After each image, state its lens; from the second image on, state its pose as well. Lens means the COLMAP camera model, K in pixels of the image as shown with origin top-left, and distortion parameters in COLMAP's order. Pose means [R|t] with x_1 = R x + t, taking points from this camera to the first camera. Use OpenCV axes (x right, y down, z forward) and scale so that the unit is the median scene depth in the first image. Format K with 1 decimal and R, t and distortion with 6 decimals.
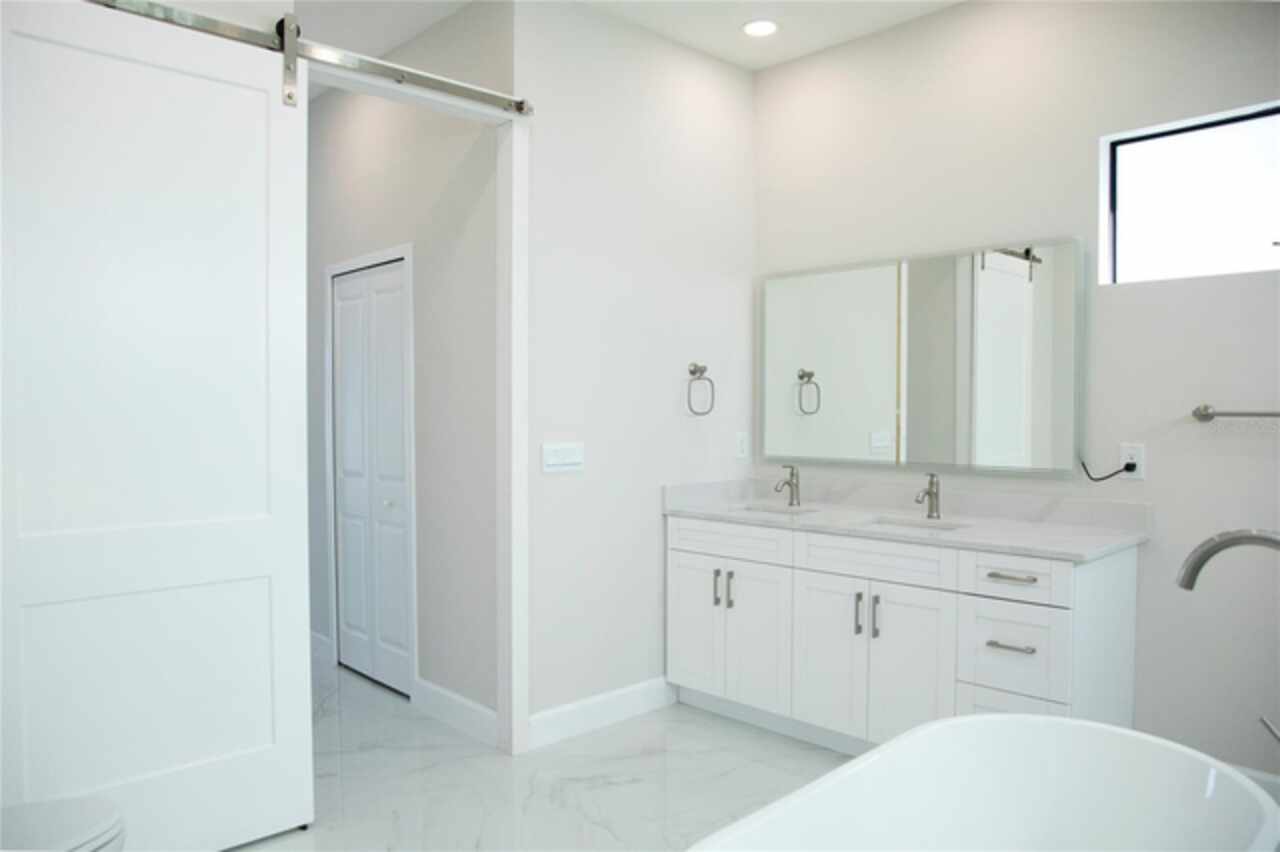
lens RADIAL K [[875.0, 0, 642.0], [0, 875.0, 423.2], [0, 0, 1]] dist [-0.061682, 0.059888]
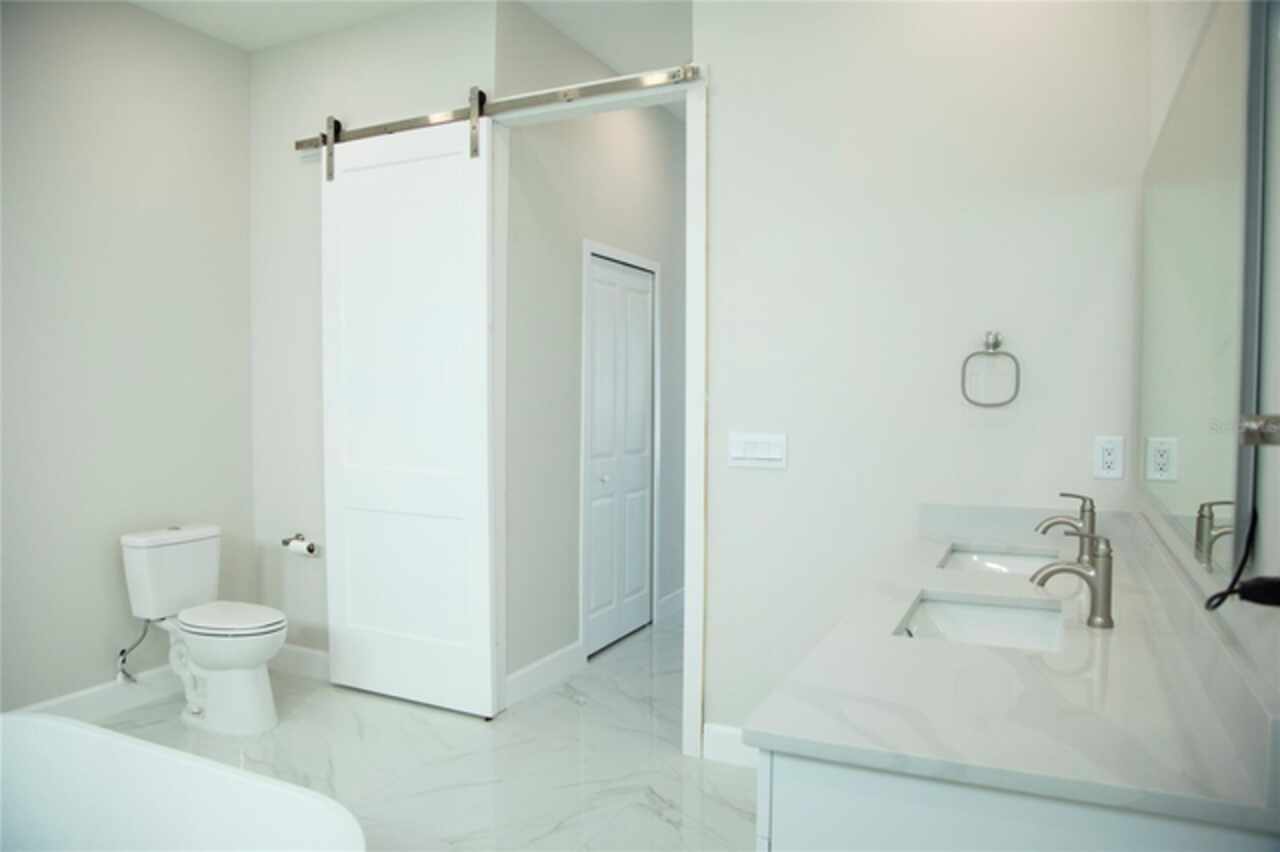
lens RADIAL K [[875.0, 0, 644.1], [0, 875.0, 425.9], [0, 0, 1]] dist [-0.061682, 0.059888]
pose [[0.364260, 0.042317, -0.930335, 0.673365], [-0.019460, 0.999095, 0.037825, -0.016641], [0.931094, 0.004326, 0.364754, 0.568113]]
